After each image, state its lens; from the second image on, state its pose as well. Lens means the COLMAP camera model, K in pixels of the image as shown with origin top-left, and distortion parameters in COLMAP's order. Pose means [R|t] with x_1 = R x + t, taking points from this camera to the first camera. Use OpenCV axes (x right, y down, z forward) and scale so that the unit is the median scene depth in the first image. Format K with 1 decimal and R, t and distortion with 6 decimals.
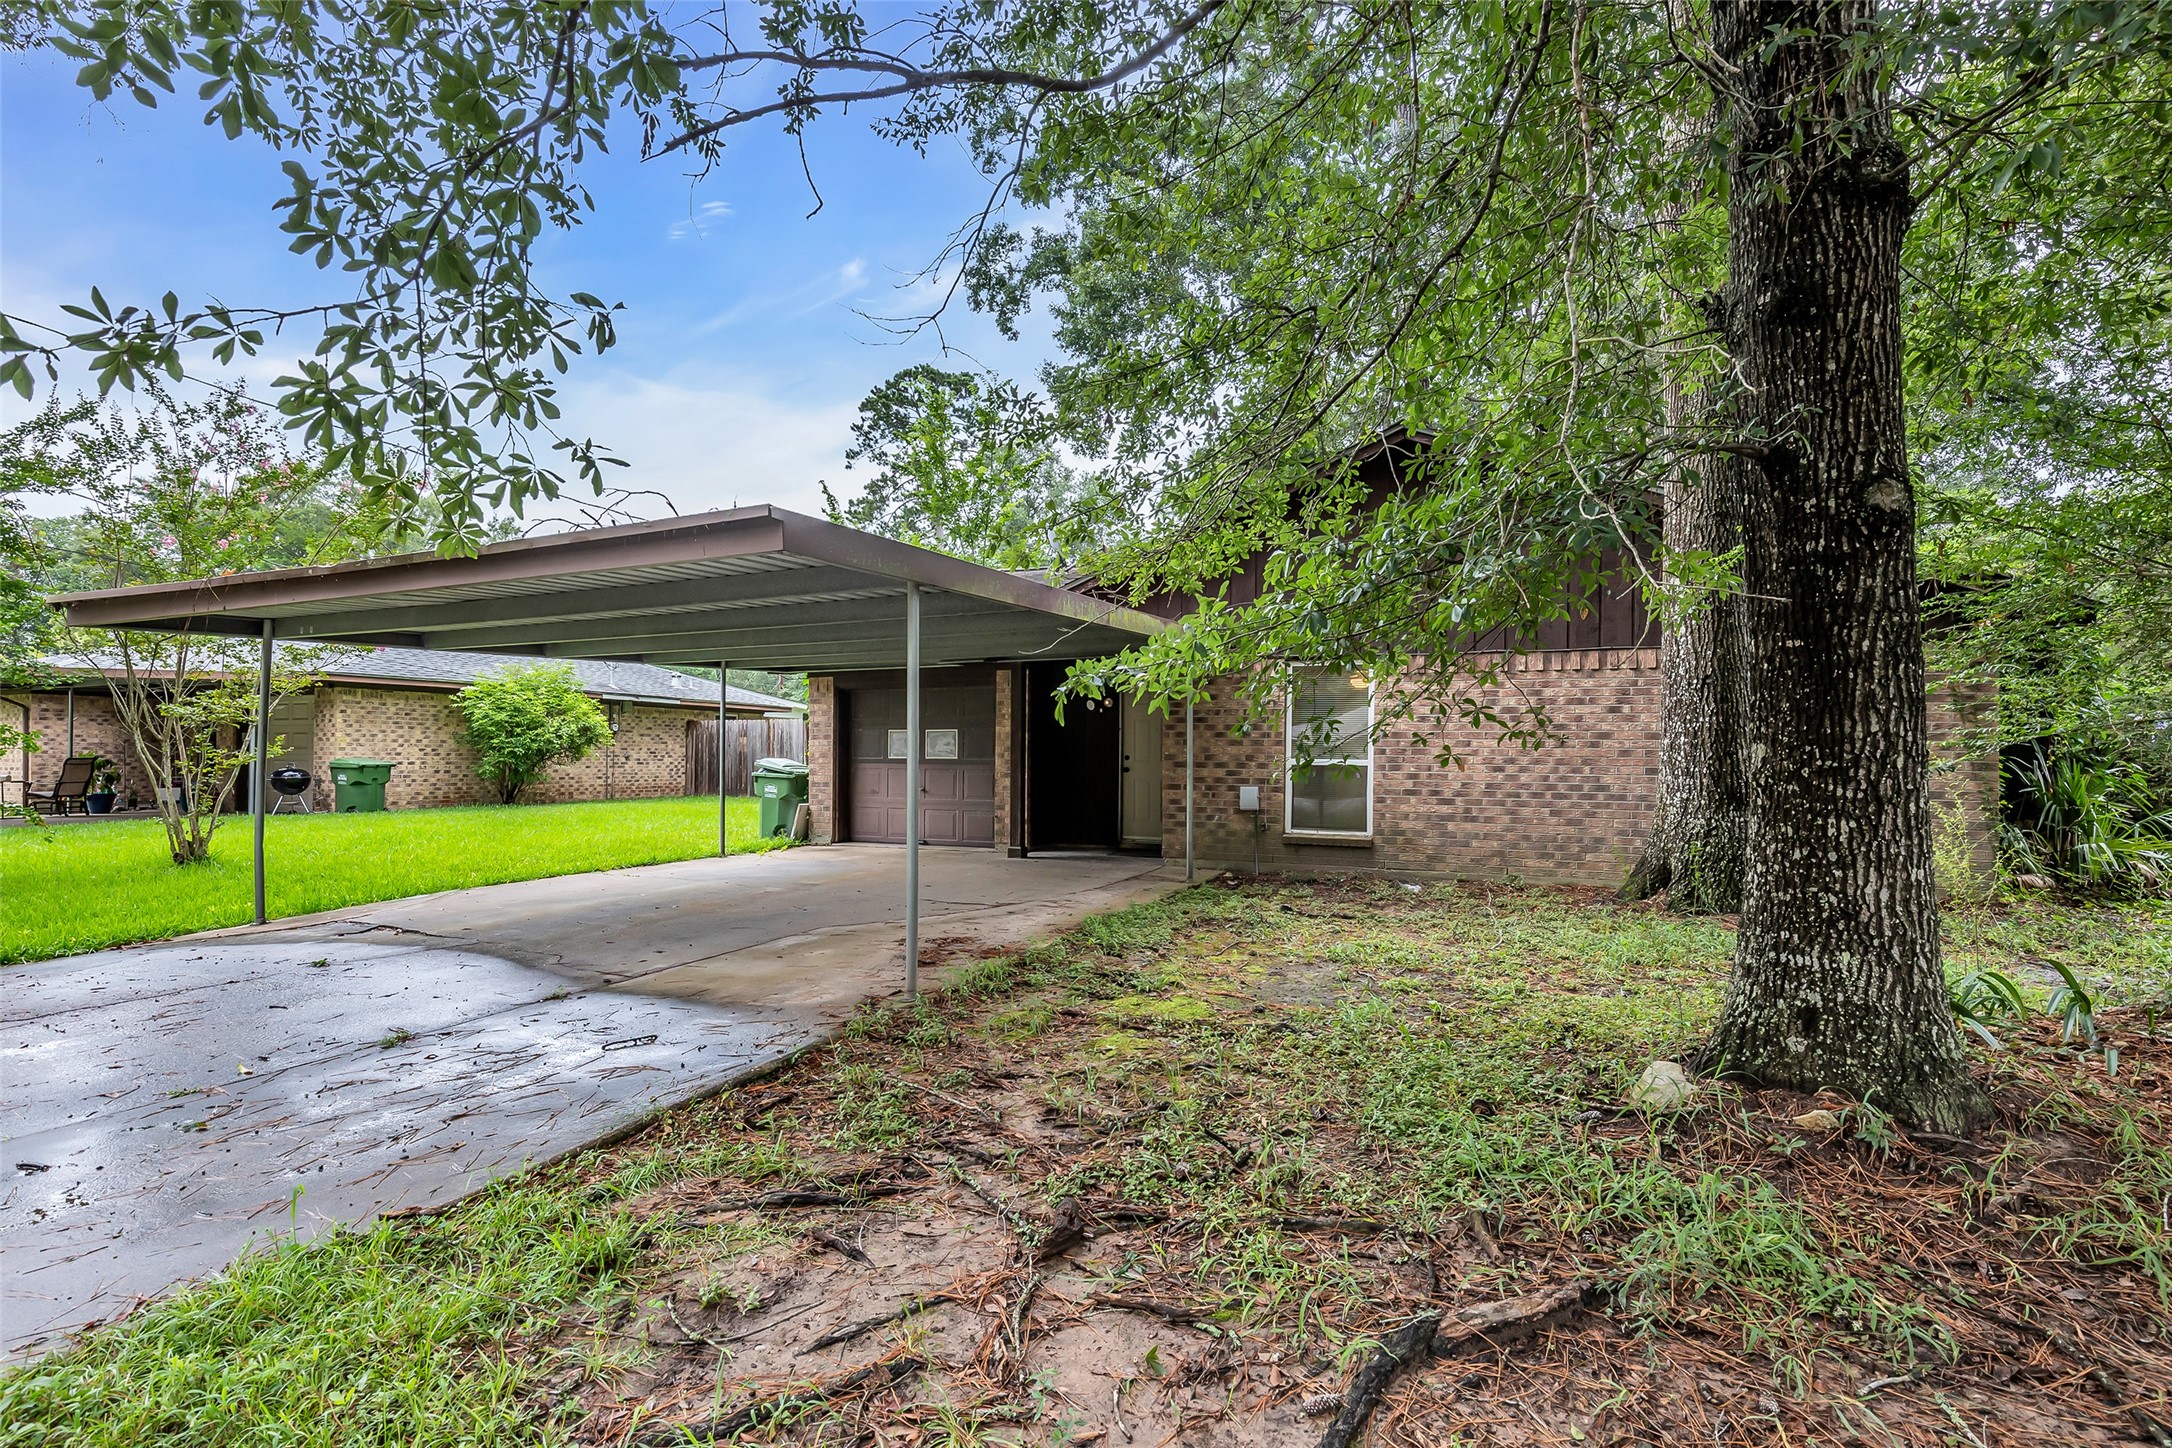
lens RADIAL K [[1016.2, 0, 1088.1], [0, 1016.2, 728.4], [0, 0, 1]] dist [-0.010254, 0.000583]
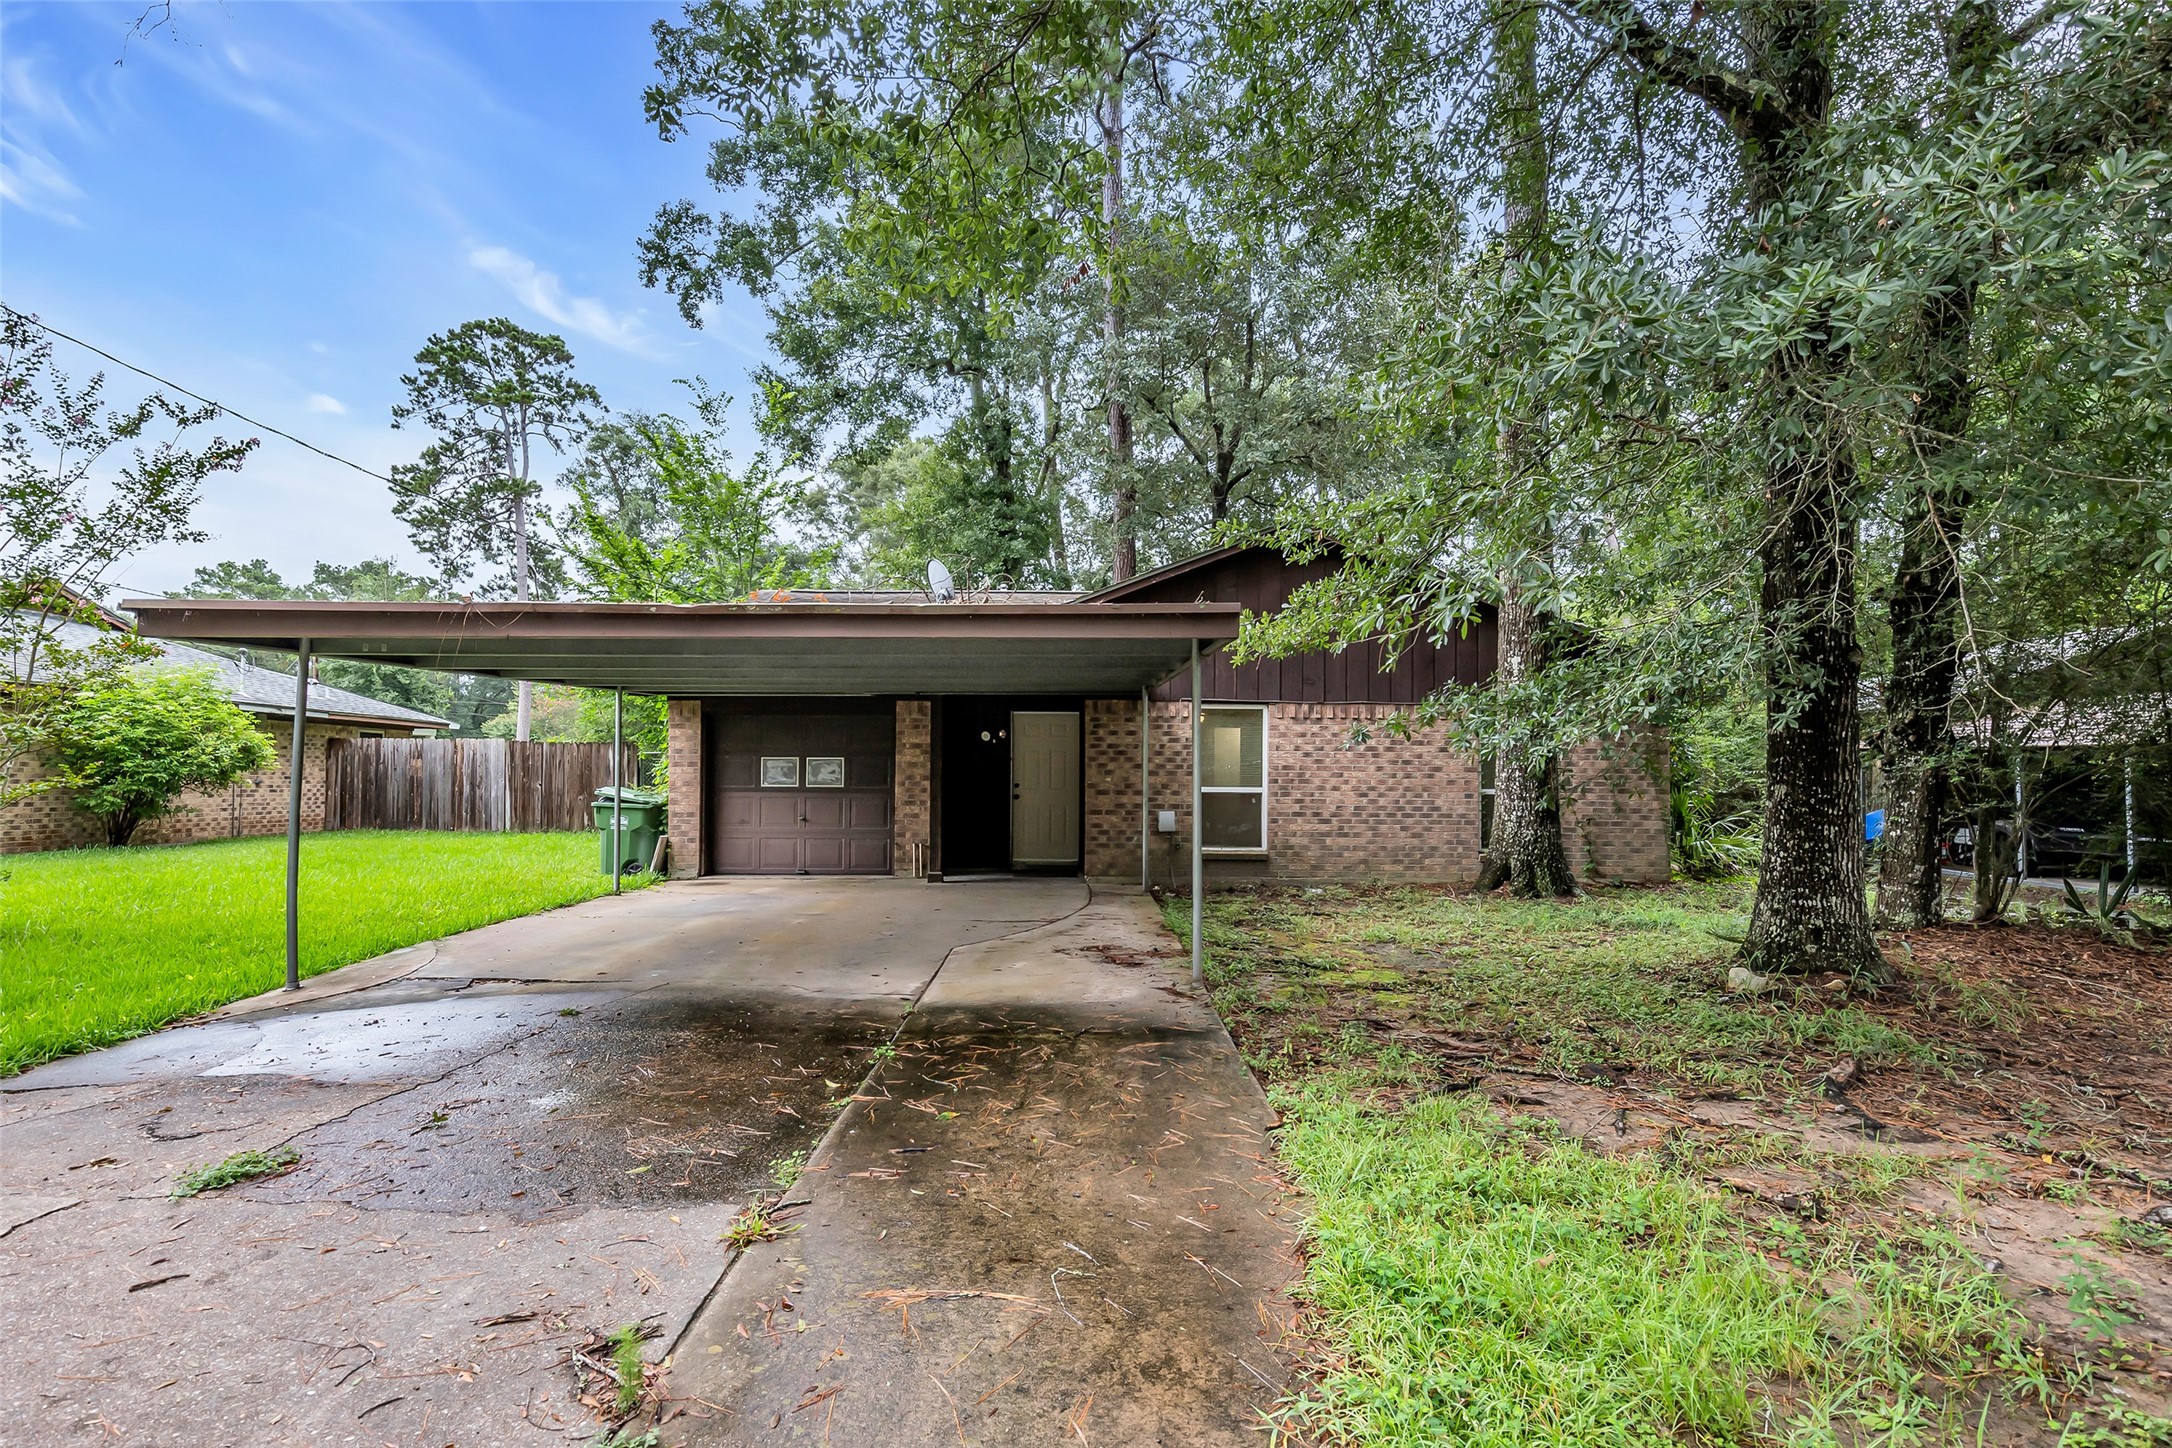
lens RADIAL K [[1070.7, 0, 1086.0], [0, 1070.7, 731.9], [0, 0, 1]] dist [-0.011090, -0.000090]
pose [[0.909380, 0.016818, 0.415626, -0.255638], [-0.010970, 0.999804, -0.016453, -0.007096], [-0.415821, 0.010403, 0.909387, -0.043109]]
